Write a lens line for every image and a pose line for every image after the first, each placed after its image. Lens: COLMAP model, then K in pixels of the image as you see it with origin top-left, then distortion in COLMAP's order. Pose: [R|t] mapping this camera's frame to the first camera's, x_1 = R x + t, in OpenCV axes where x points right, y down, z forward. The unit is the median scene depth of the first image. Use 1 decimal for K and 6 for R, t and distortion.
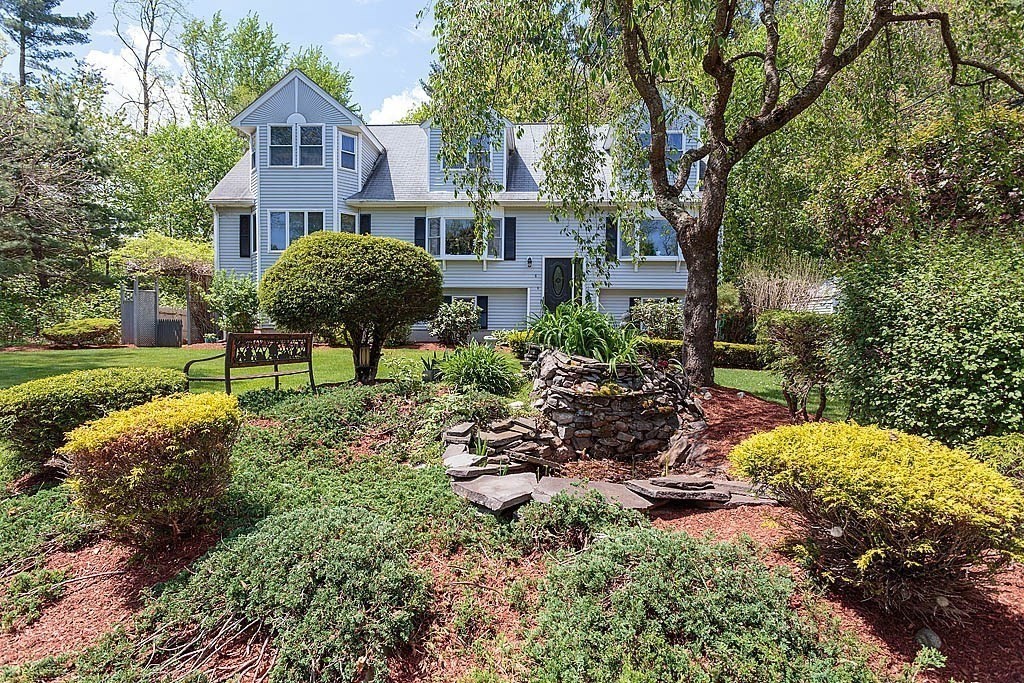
lens RADIAL K [[501.5, 0, 512.0], [0, 501.5, 341.5], [0, 0, 1]] dist [0.000767, 0.000031]
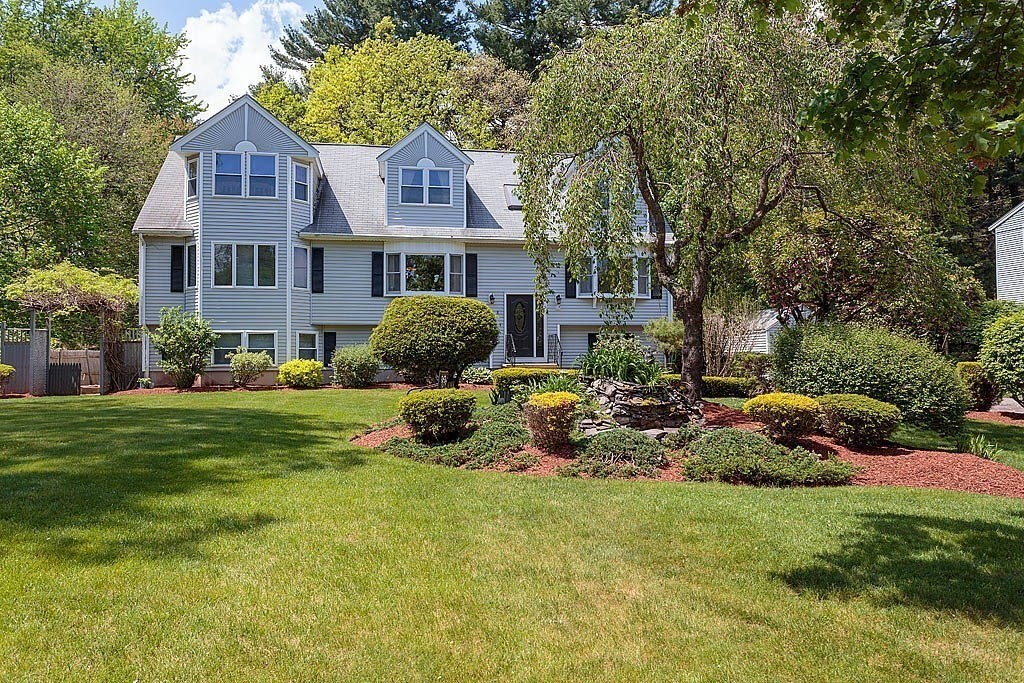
lens RADIAL K [[697.7, 0, 512.0], [0, 697.7, 341.5], [0, 0, 1]] dist [-0.007872, -0.000247]
pose [[0.975995, -0.011133, 0.217509, -0.230090], [0.024300, 0.998023, -0.057957, 0.006912], [-0.216434, 0.061852, 0.974336, -0.351262]]
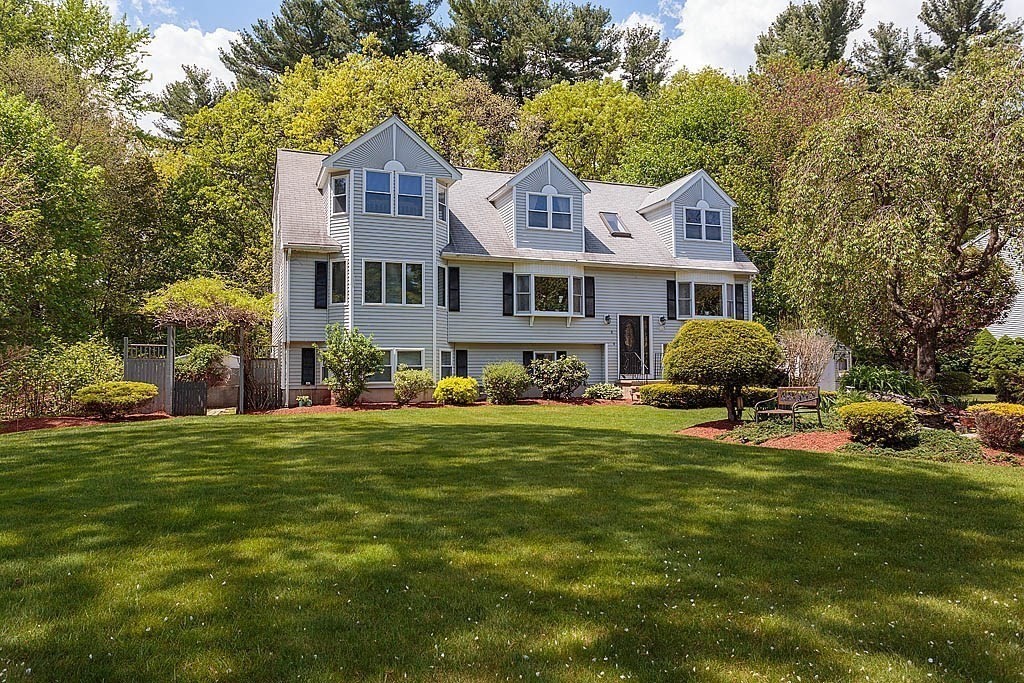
lens RADIAL K [[697.7, 0, 512.0], [0, 697.7, 341.5], [0, 0, 1]] dist [-0.007872, -0.000247]
pose [[0.917023, 0.001325, 0.398833, -0.746680], [0.031323, 0.996667, -0.075330, -0.007240], [-0.397604, 0.081572, 0.913924, -0.263934]]
